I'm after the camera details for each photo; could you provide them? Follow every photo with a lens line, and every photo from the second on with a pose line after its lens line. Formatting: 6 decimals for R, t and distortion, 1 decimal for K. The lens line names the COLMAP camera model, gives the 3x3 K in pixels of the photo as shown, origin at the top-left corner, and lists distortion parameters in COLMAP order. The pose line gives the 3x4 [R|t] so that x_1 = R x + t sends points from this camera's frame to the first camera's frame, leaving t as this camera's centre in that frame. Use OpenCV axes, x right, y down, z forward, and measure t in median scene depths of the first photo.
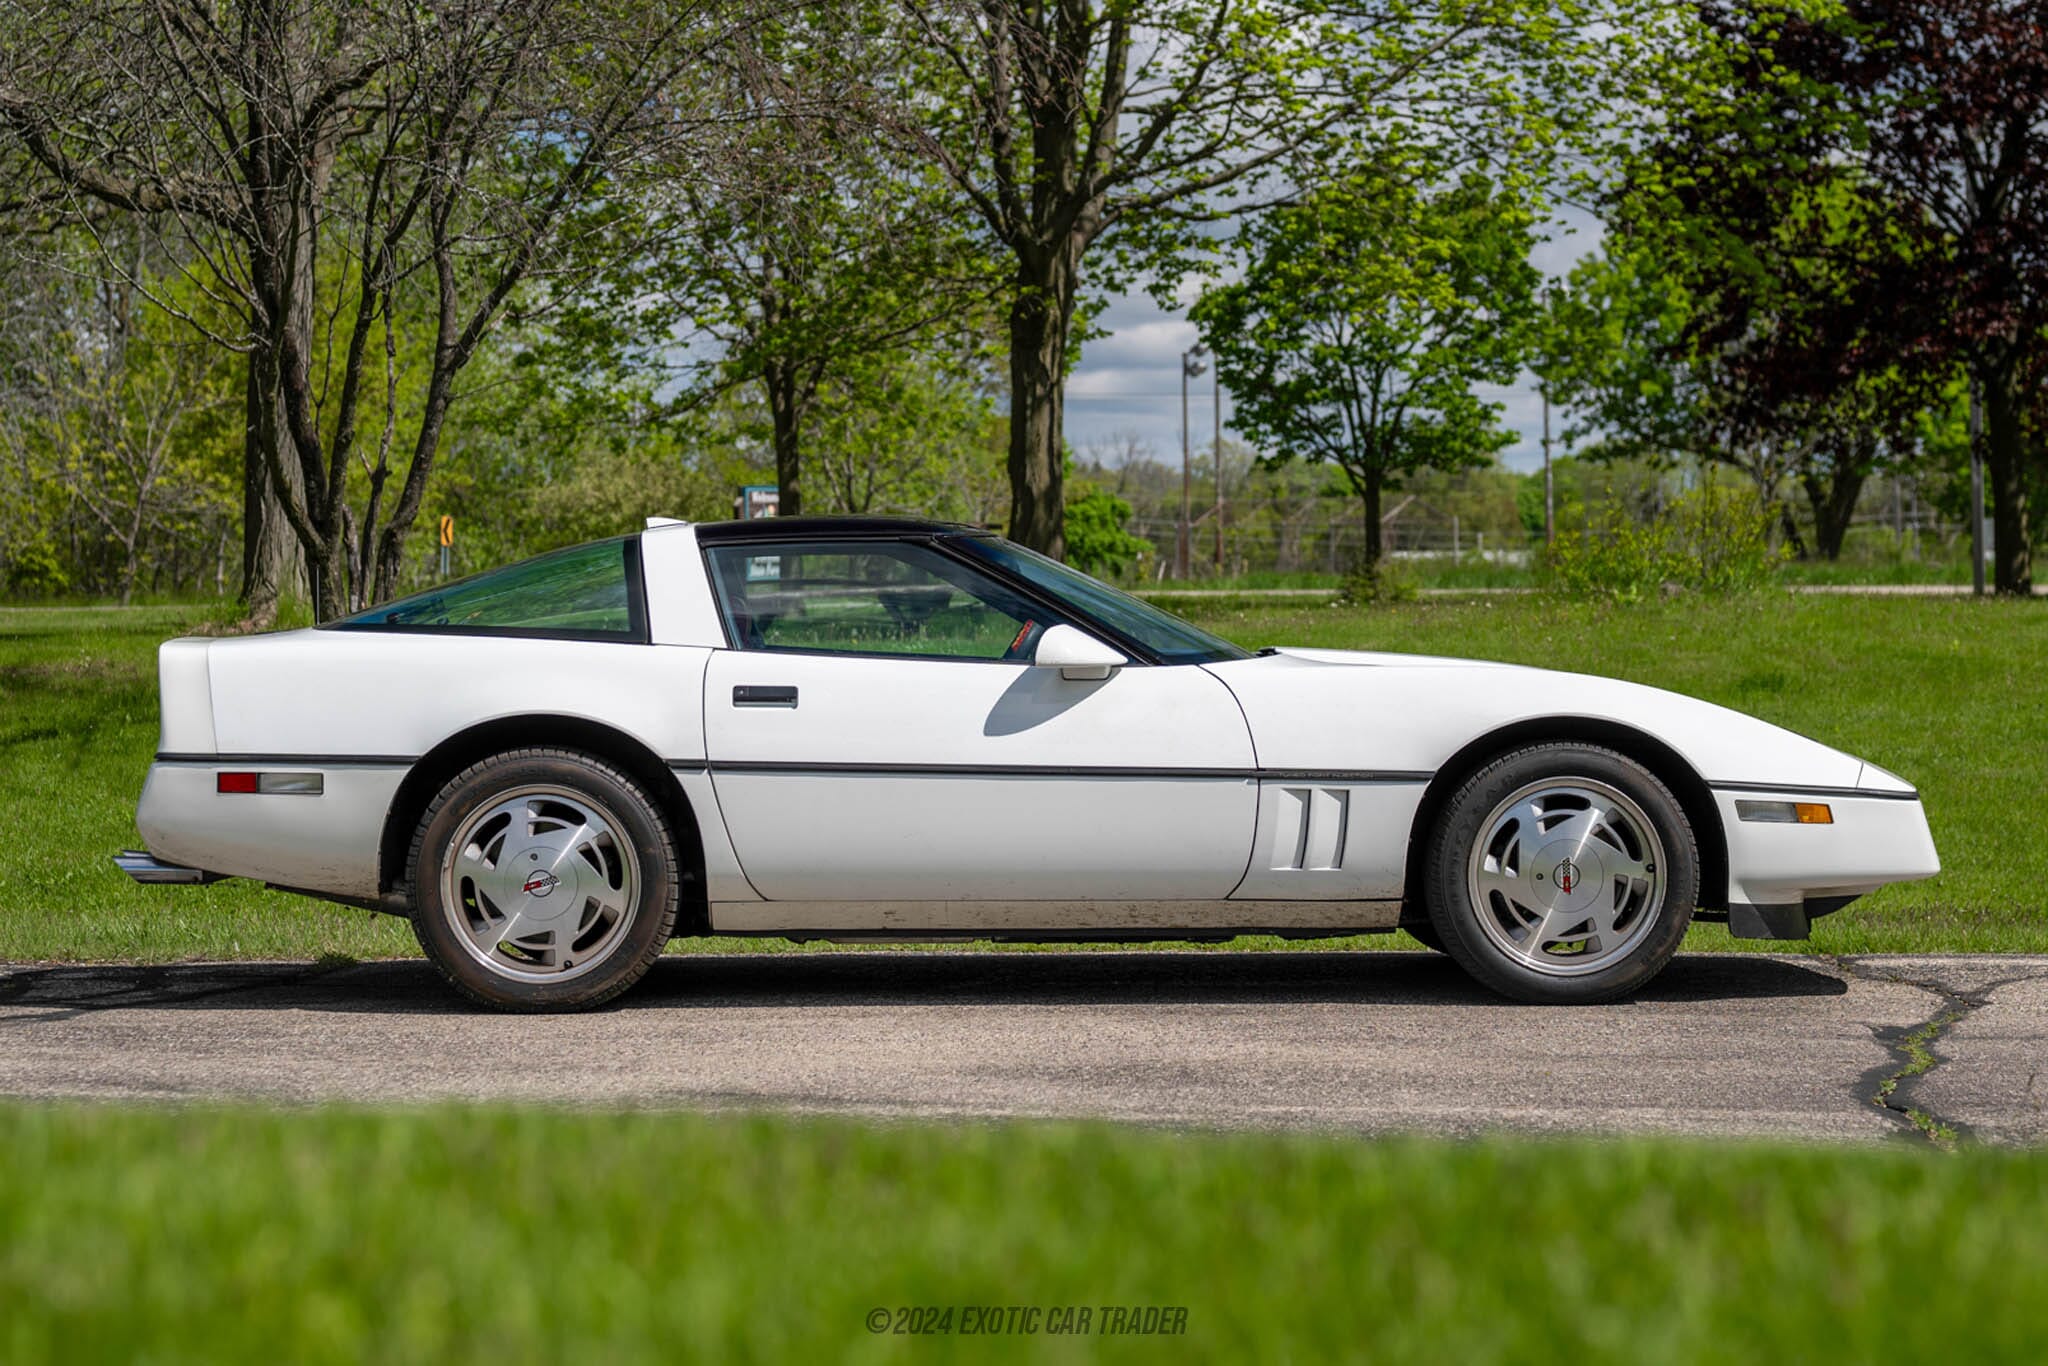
lens RADIAL K [[3008.7, 0, 1024.0], [0, 3008.7, 683.0], [0, 0, 1]] dist [-0.167577, 0.028725]
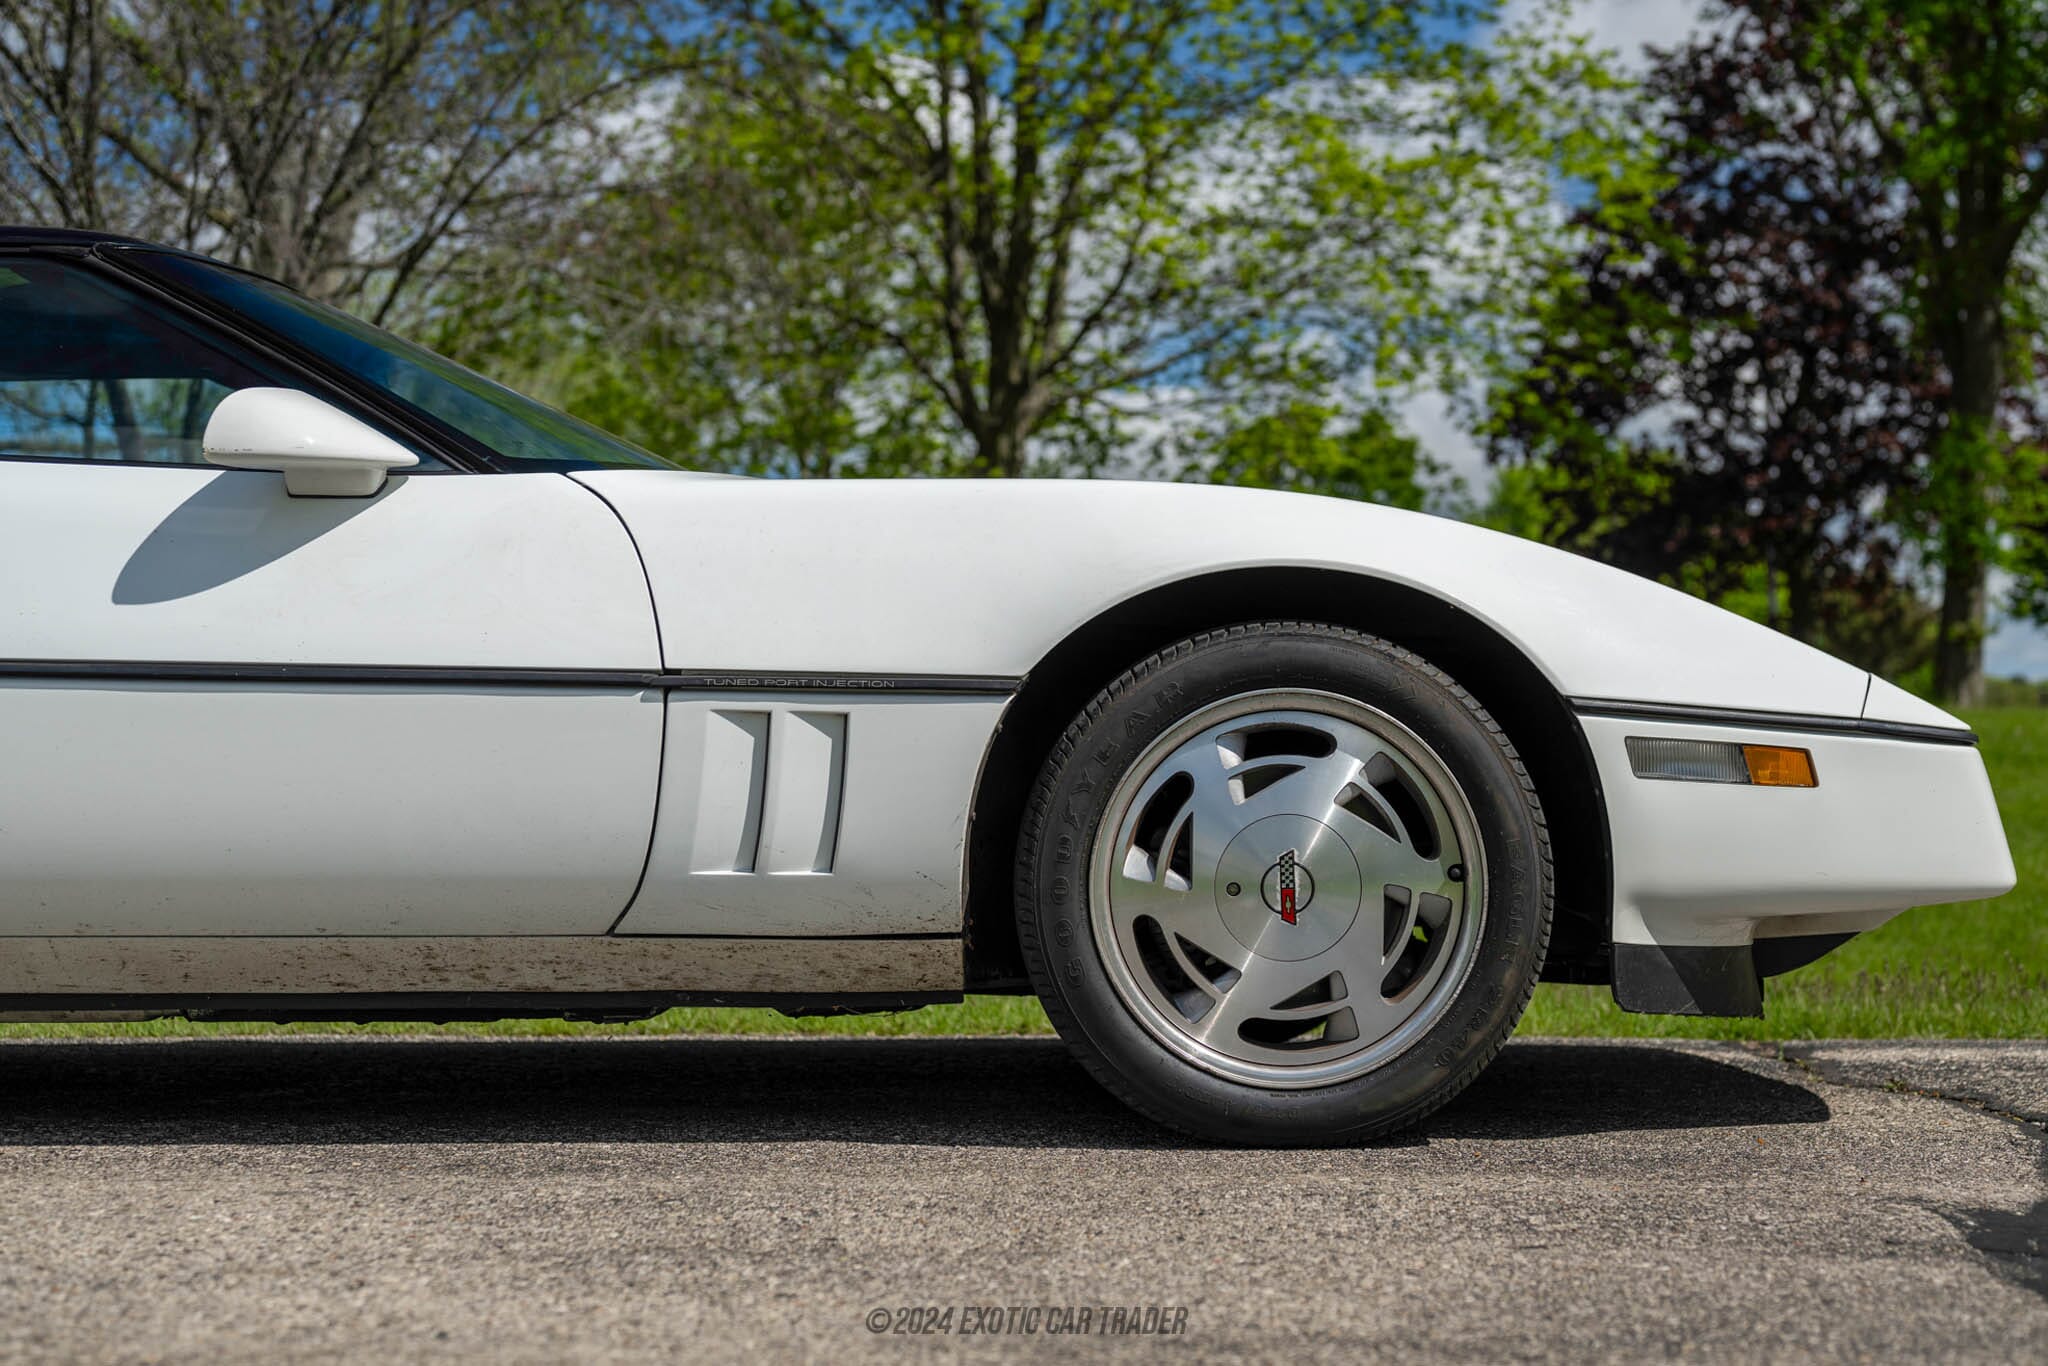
lens RADIAL K [[3178.5, 0, 1024.0], [0, 3178.5, 683.0], [0, 0, 1]] dist [-0.111026, 0.011809]
pose [[0.998387, 0.003012, 0.056698, 0.107088], [-0.001821, 0.999777, -0.021044, 0.041462], [-0.056749, 0.020907, 0.998170, 0.471823]]
